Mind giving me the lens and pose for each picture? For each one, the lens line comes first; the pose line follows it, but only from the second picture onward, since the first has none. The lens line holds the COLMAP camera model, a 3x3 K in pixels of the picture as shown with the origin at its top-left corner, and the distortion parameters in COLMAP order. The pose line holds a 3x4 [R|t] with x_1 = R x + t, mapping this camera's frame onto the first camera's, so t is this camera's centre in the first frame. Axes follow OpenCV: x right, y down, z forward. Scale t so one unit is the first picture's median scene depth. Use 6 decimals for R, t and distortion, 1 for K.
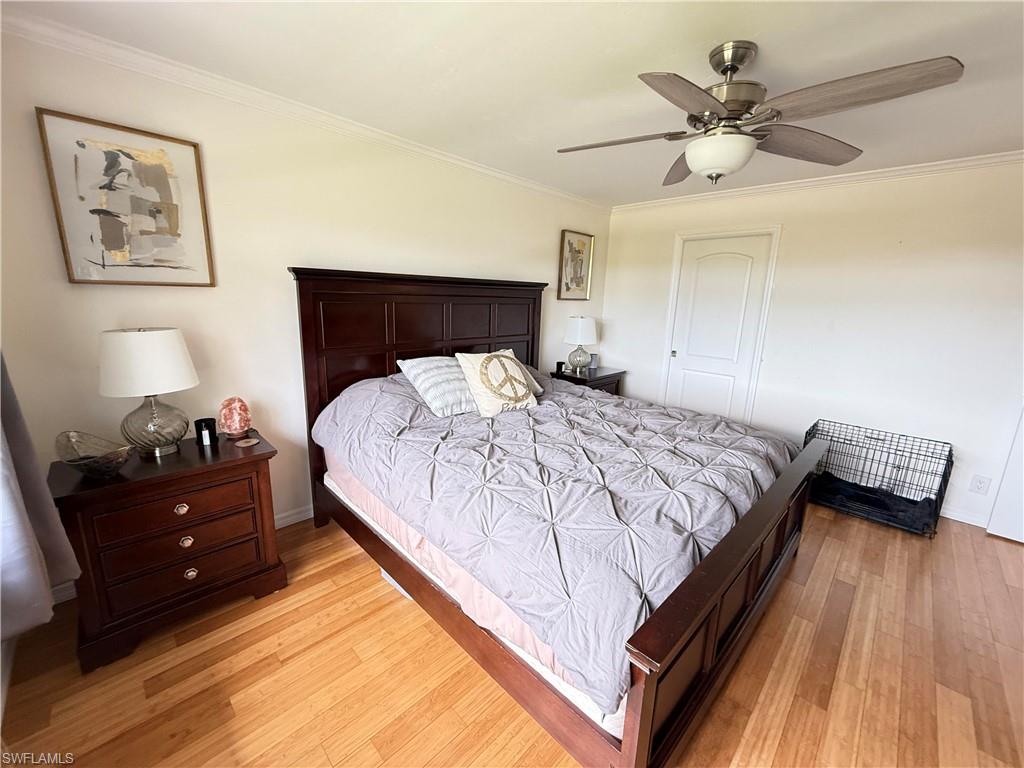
lens RADIAL K [[408.0, 0, 510.3], [0, 408.0, 381.9], [0, 0, 1]] dist [-0.002554, 0.000475]
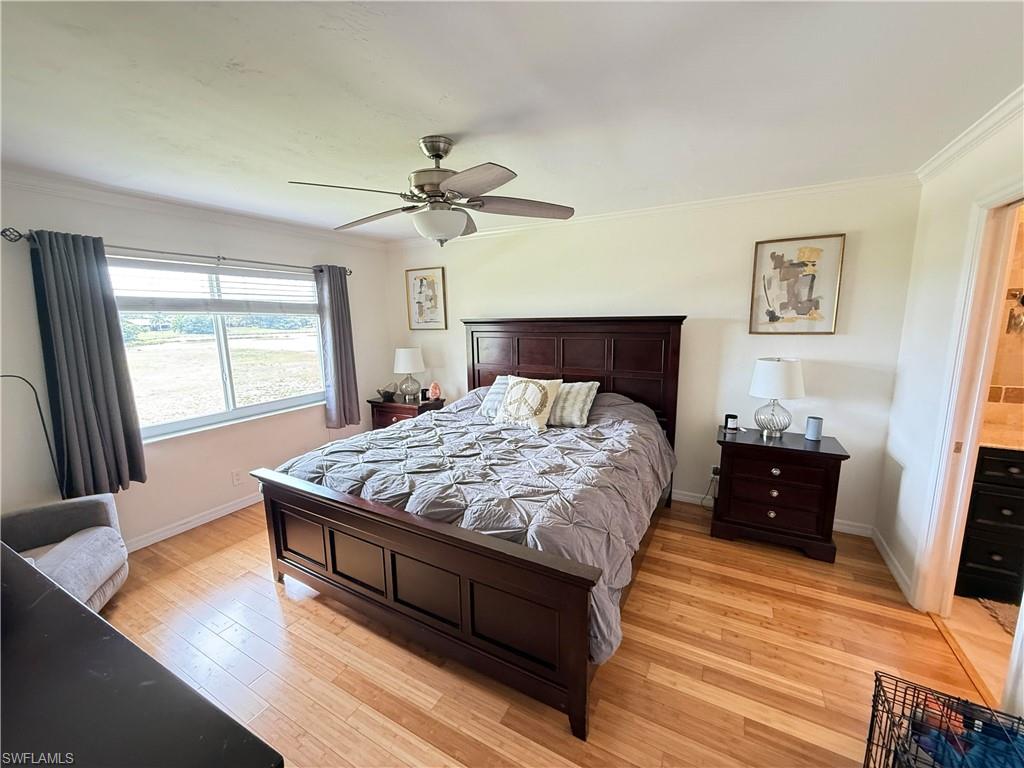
lens RADIAL K [[408.0, 0, 507.6], [0, 408.0, 384.5], [0, 0, 1]] dist [-0.002554, 0.000475]
pose [[0.269138, 0.122055, -0.955336, 0.753249], [-0.178110, 0.981135, 0.075174, -0.090479], [0.946489, 0.149923, 0.285800, 0.390713]]
